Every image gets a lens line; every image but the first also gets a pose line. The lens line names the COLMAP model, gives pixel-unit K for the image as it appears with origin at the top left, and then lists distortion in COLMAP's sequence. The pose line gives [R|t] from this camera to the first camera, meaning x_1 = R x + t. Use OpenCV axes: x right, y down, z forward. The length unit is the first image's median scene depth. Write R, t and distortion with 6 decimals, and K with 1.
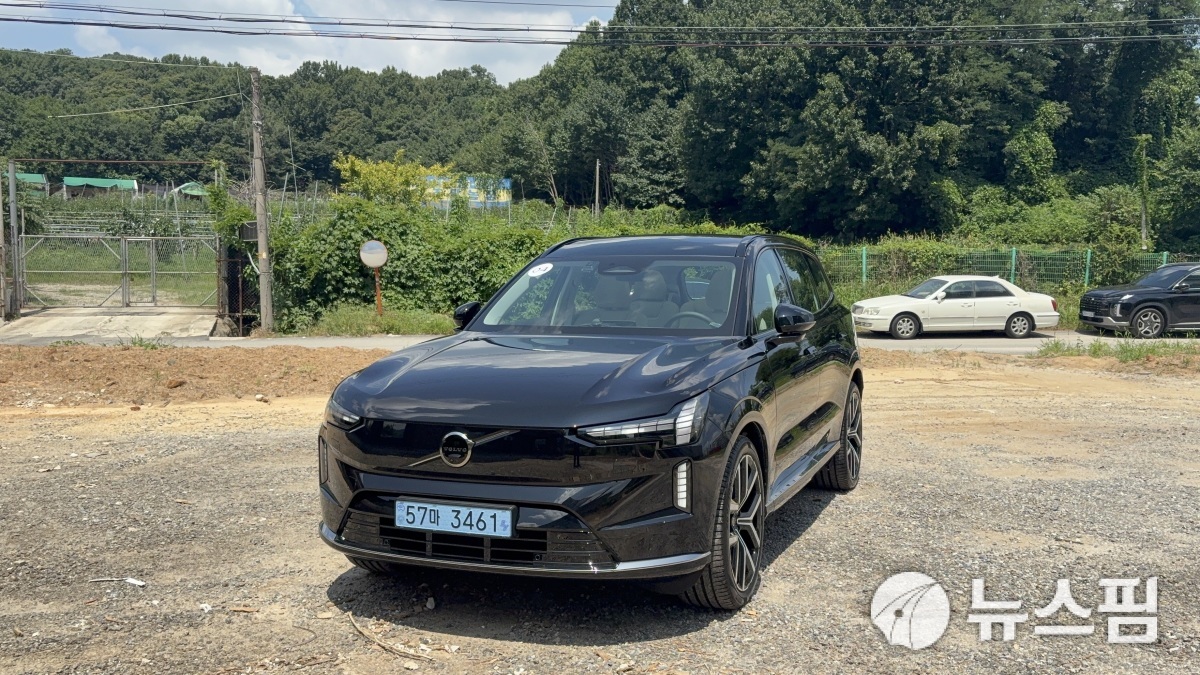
lens RADIAL K [[1134.8, 0, 600.6], [0, 1134.8, 338.8], [0, 0, 1]] dist [0.024077, 0.000000]
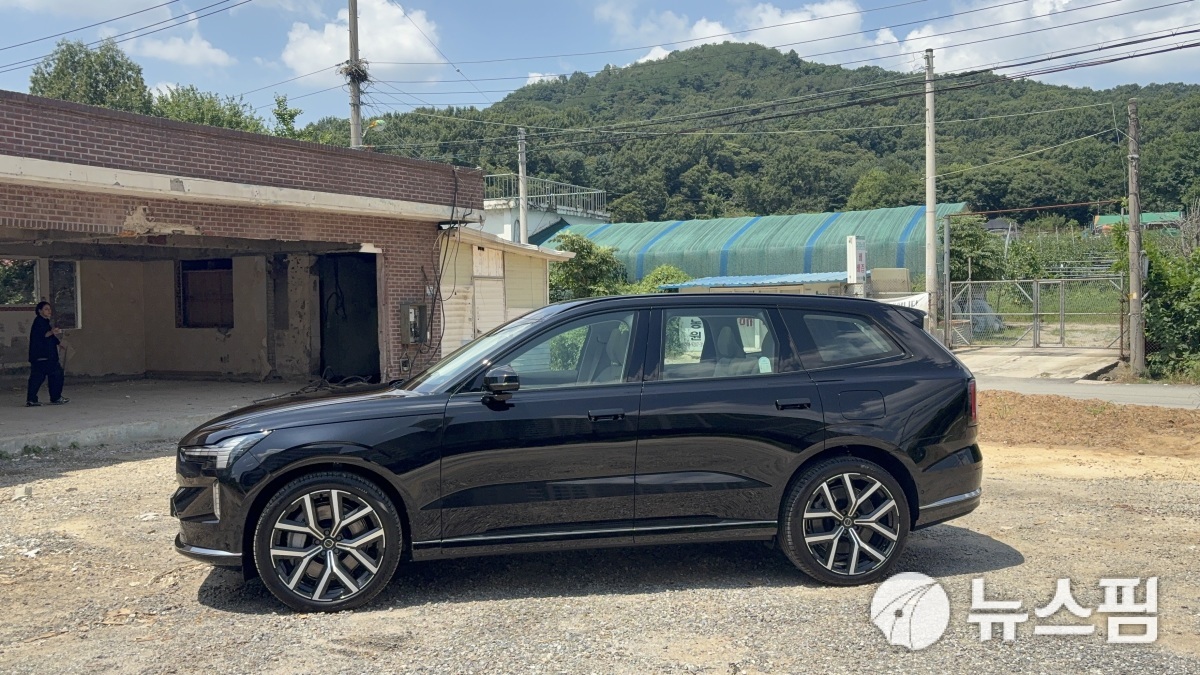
lens RADIAL K [[1134.8, 0, 600.5], [0, 1134.8, 334.8], [0, 0, 1]] dist [0.024077, 0.000000]
pose [[0.485704, 0.010702, -0.874058, 0.315962], [-0.038415, 0.999220, -0.009112, -0.015374], [0.873279, 0.038003, 0.485736, 0.155029]]
